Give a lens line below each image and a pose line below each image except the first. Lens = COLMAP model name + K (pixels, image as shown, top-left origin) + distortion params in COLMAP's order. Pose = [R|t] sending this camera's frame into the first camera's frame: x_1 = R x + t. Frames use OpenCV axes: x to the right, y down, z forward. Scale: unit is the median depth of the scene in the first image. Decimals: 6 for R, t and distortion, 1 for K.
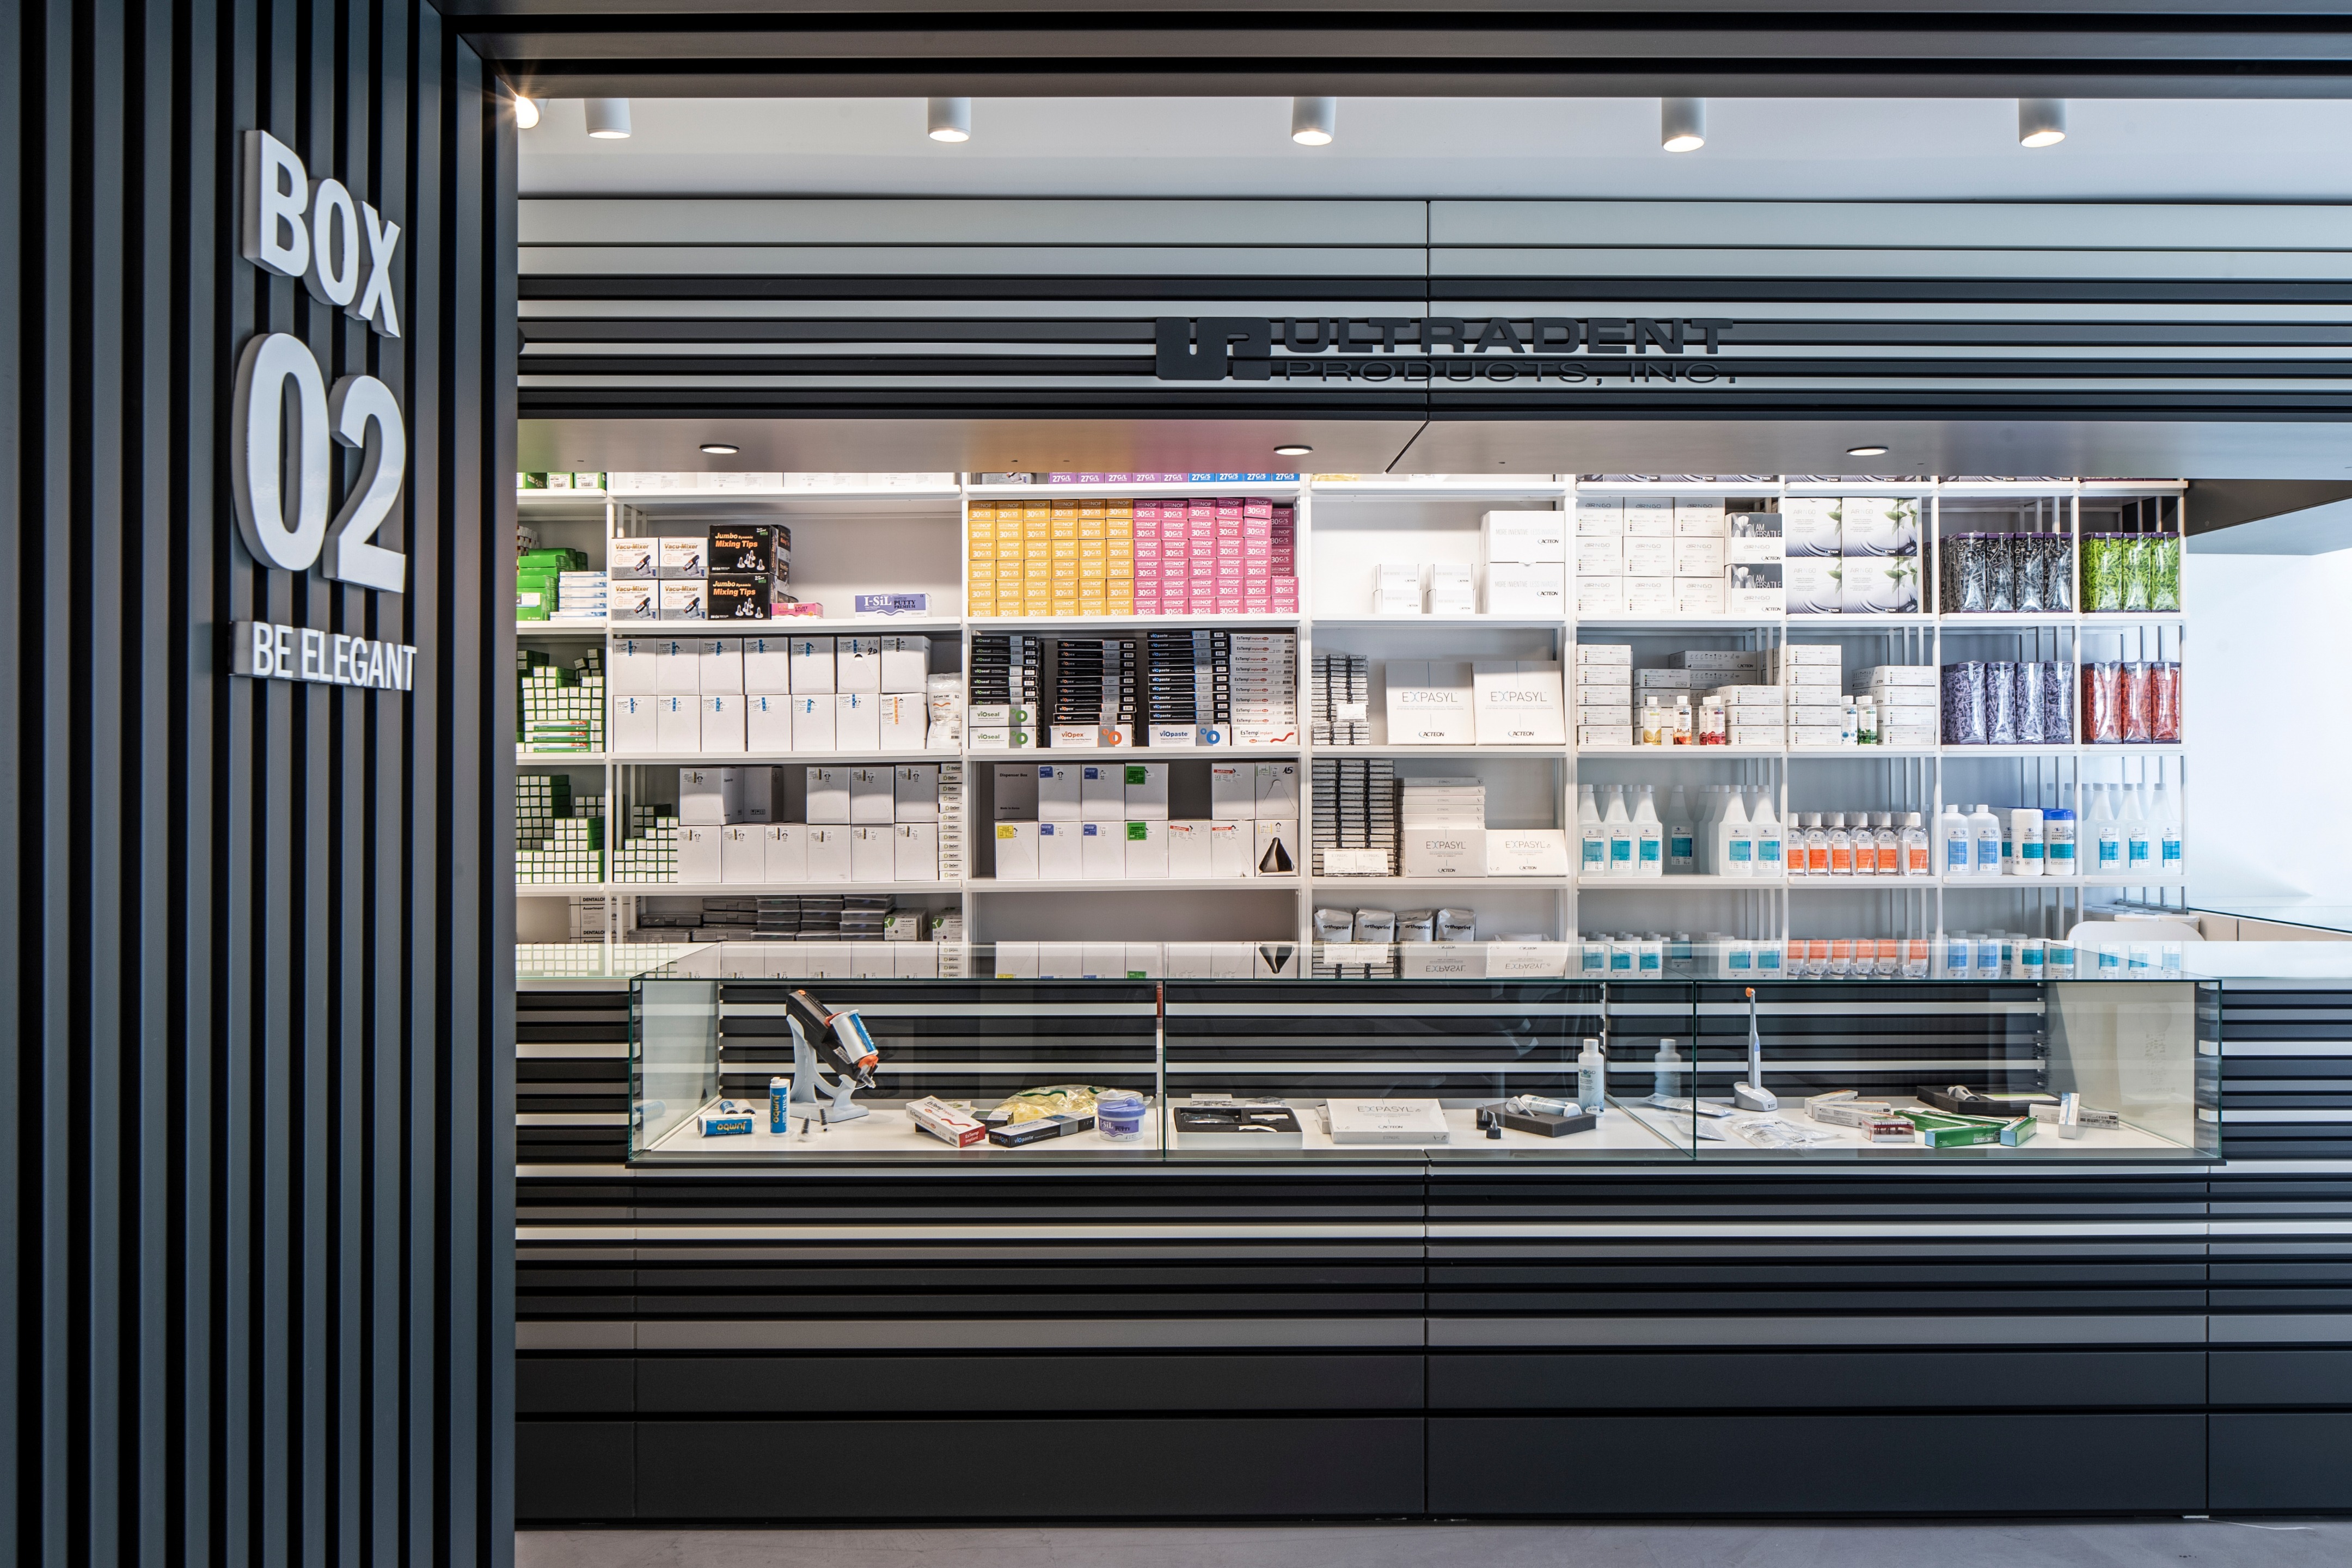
lens RADIAL K [[1623.2, 0, 1176.0], [0, 1623.2, 784.0], [0, 0, 1]] dist [-0.008543, -0.000050]
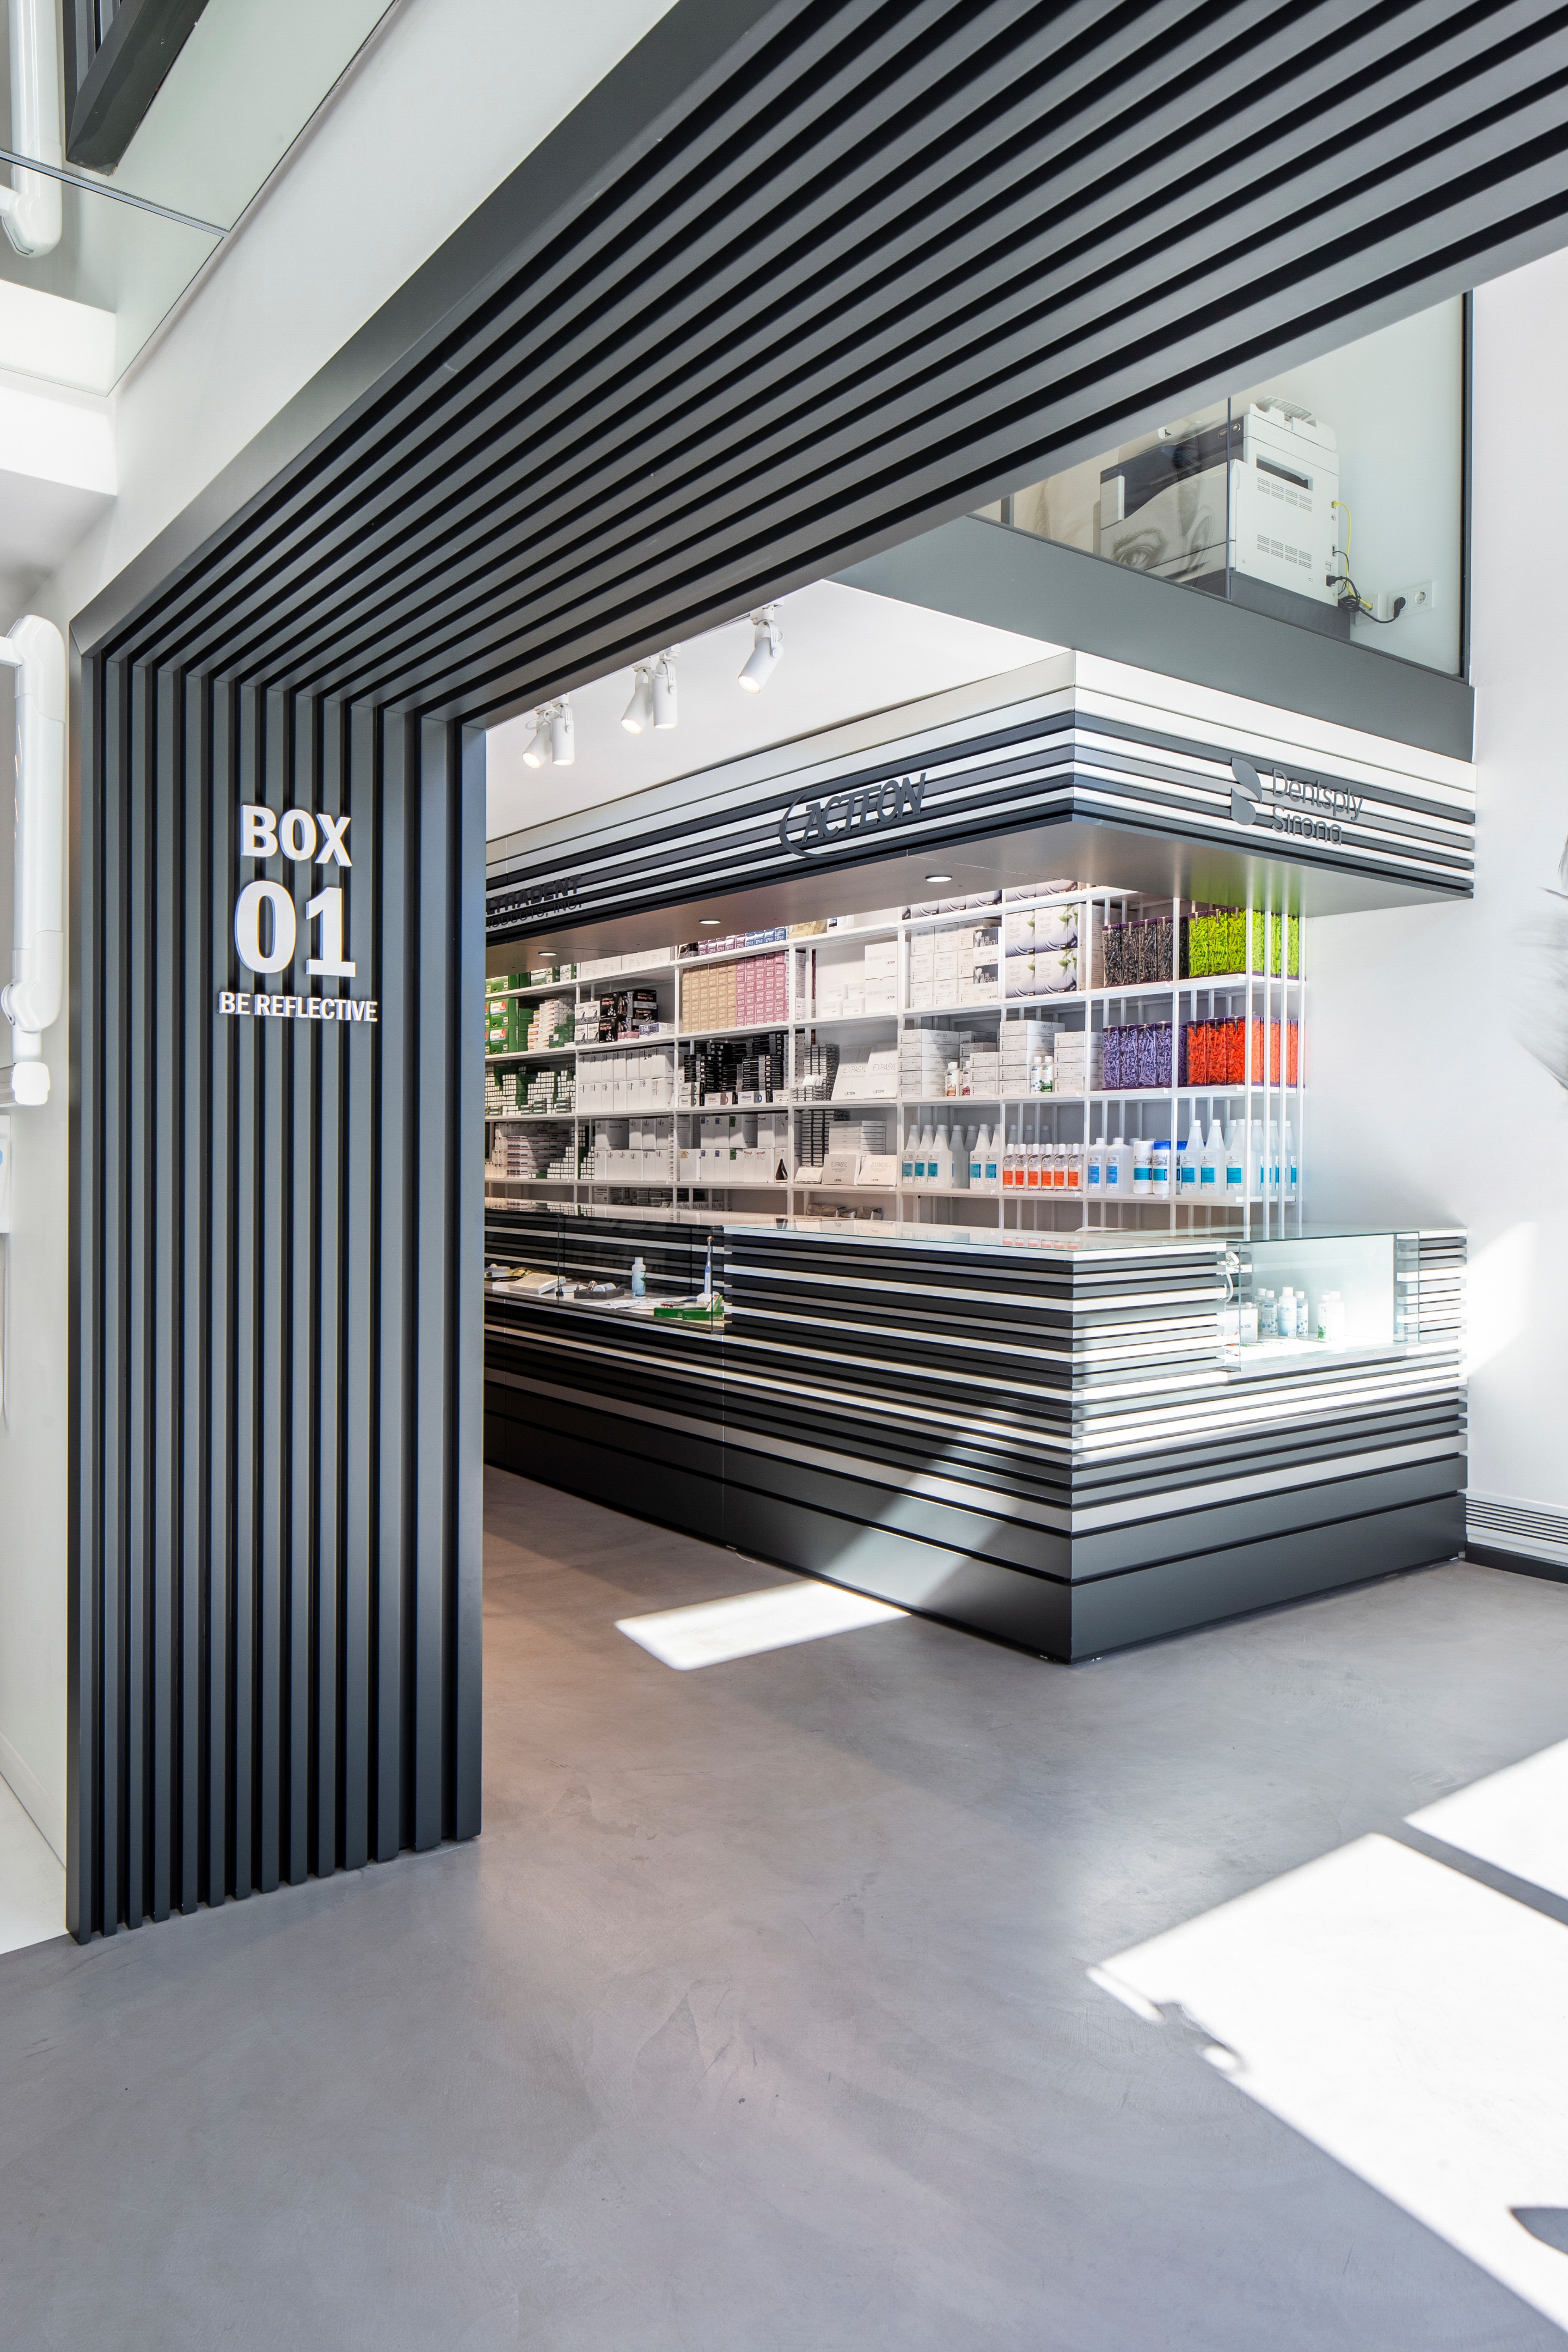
lens RADIAL K [[1623.2, 0, 827.4], [0, 1623.2, 1166.6], [0, 0, 1]] dist [-0.008543, -0.000050]
pose [[0.604726, 0.011024, -0.796357, 1.389617], [-0.010606, 0.999927, 0.005788, 0.030927], [0.796363, 0.004946, 0.604799, 0.048015]]
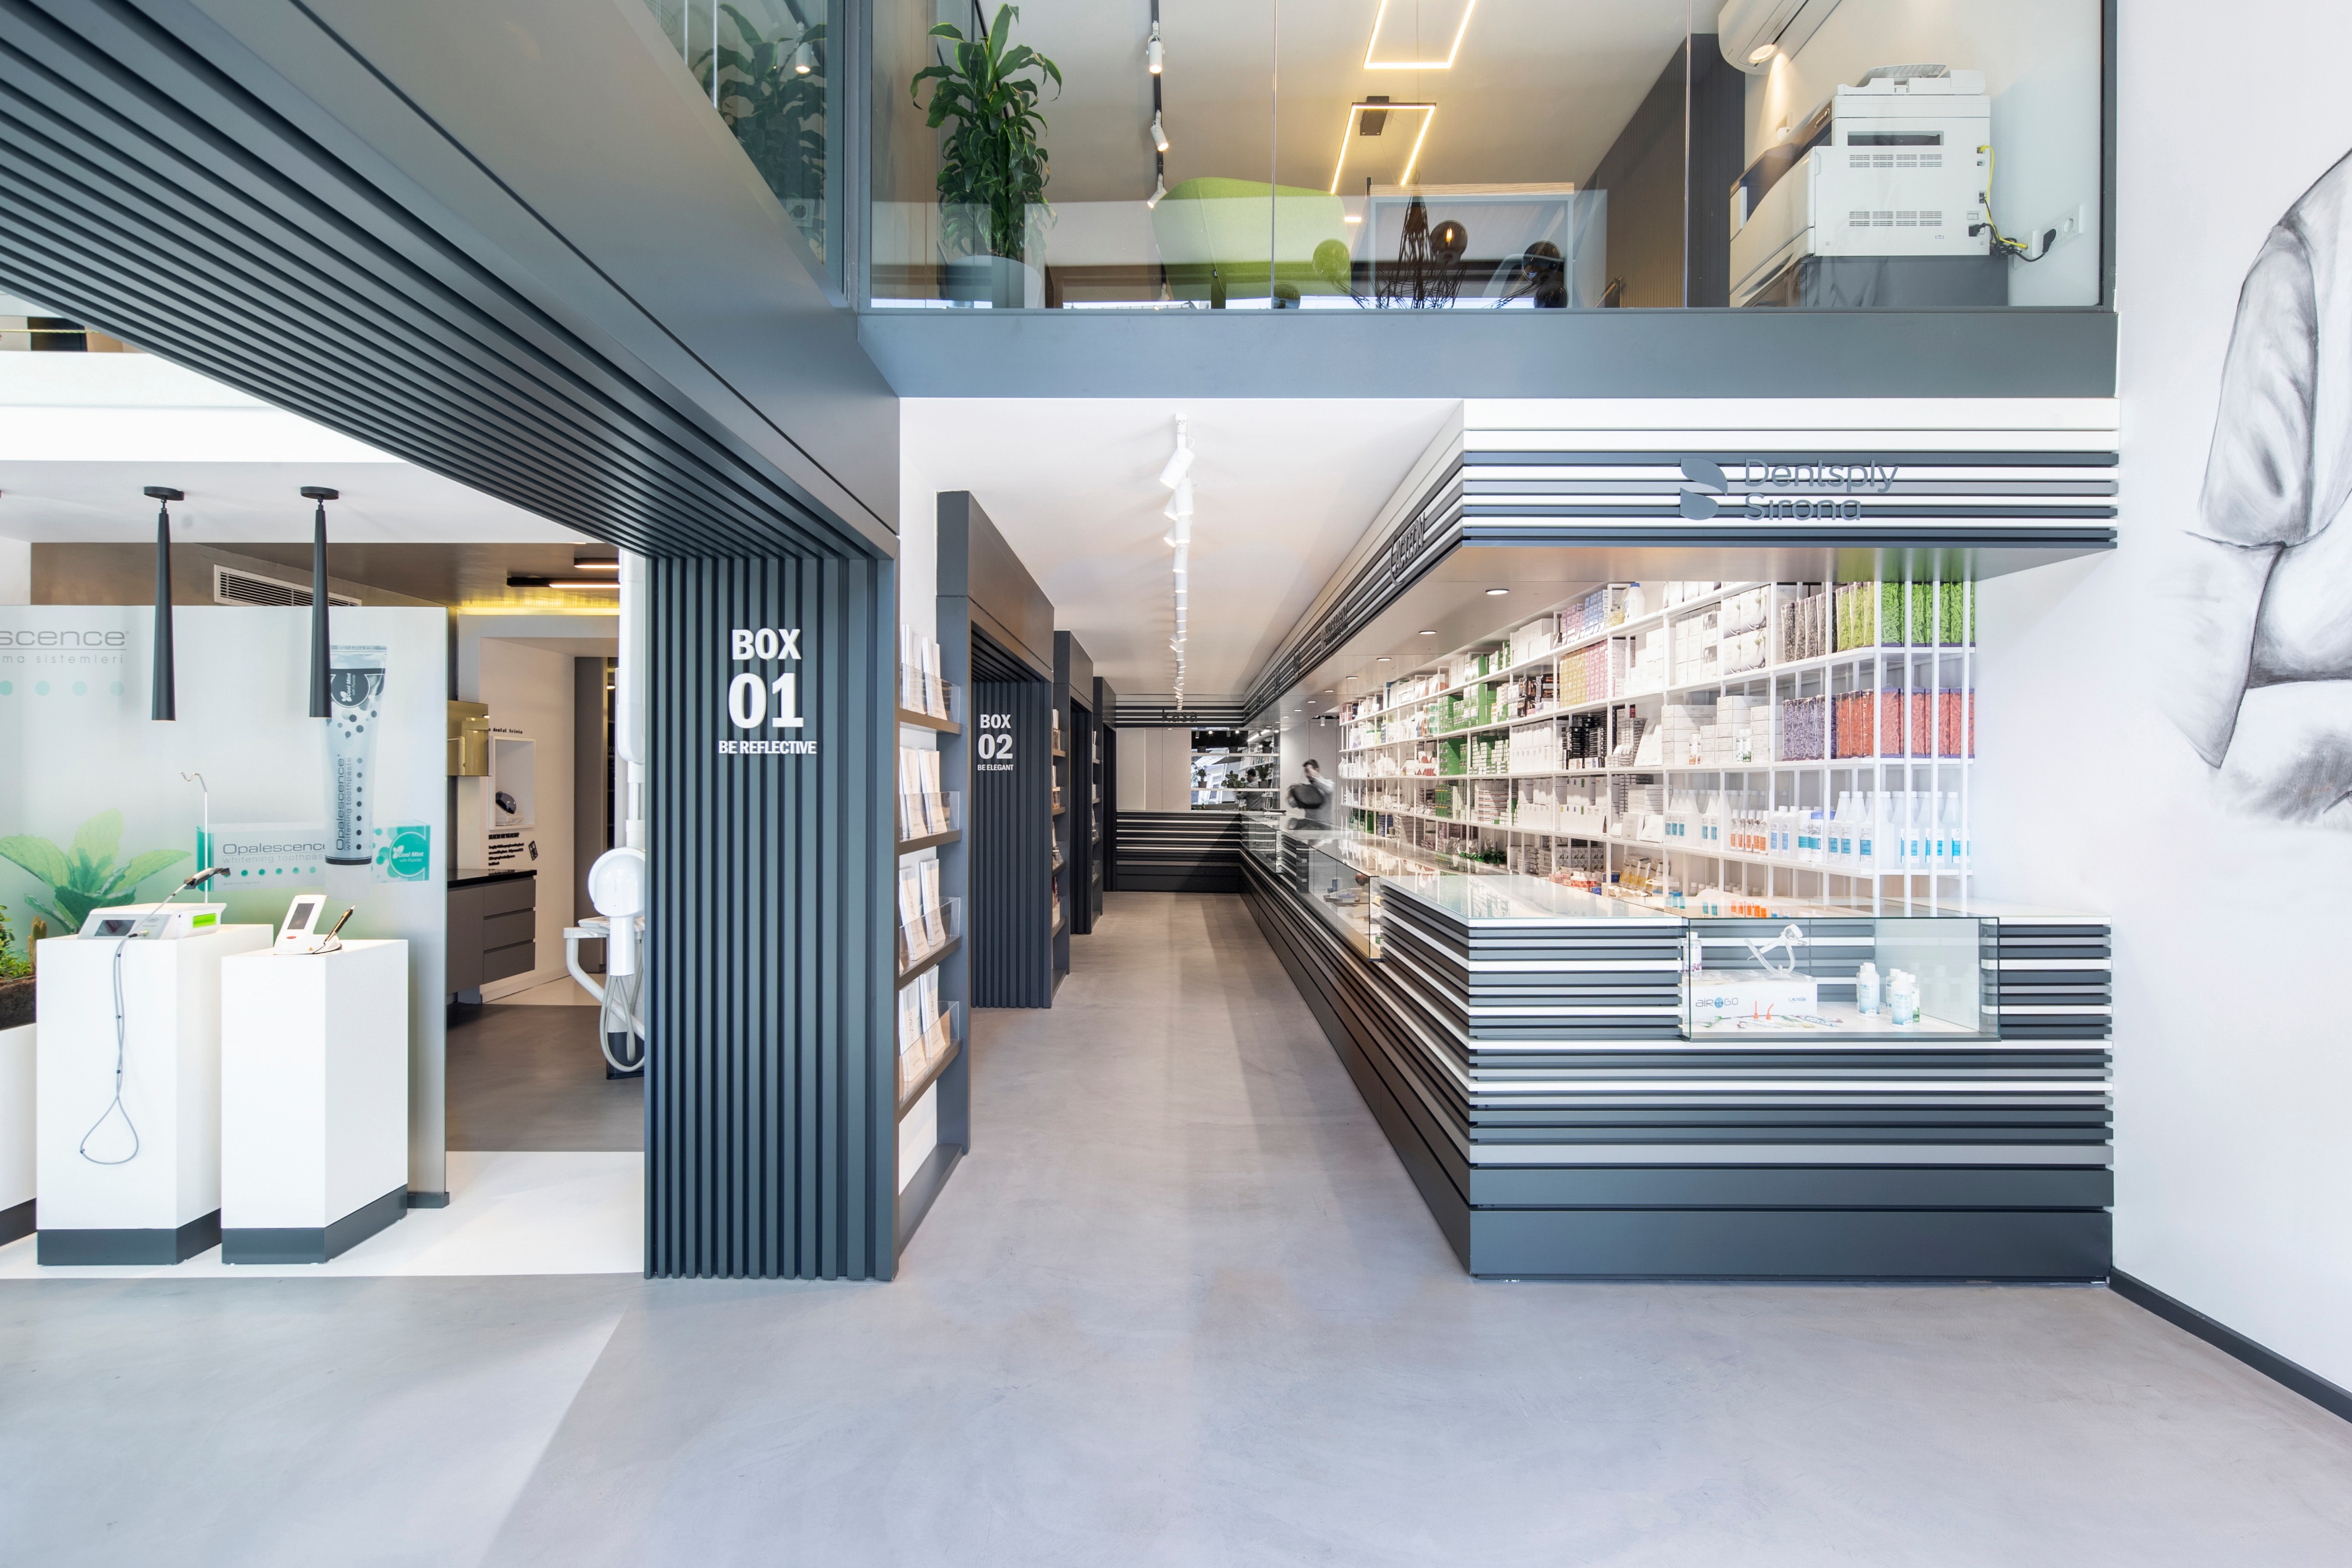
lens RADIAL K [[1238.6, 0, 1176.0], [0, 1238.6, 784.0], [0, 0, 1]] dist [0.014157, -0.015464]
pose [[-0.019824, 0.003272, -0.999798, 1.547739], [-0.008749, 0.999956, 0.003446, -0.004432], [0.999765, 0.008815, -0.019794, 0.516565]]
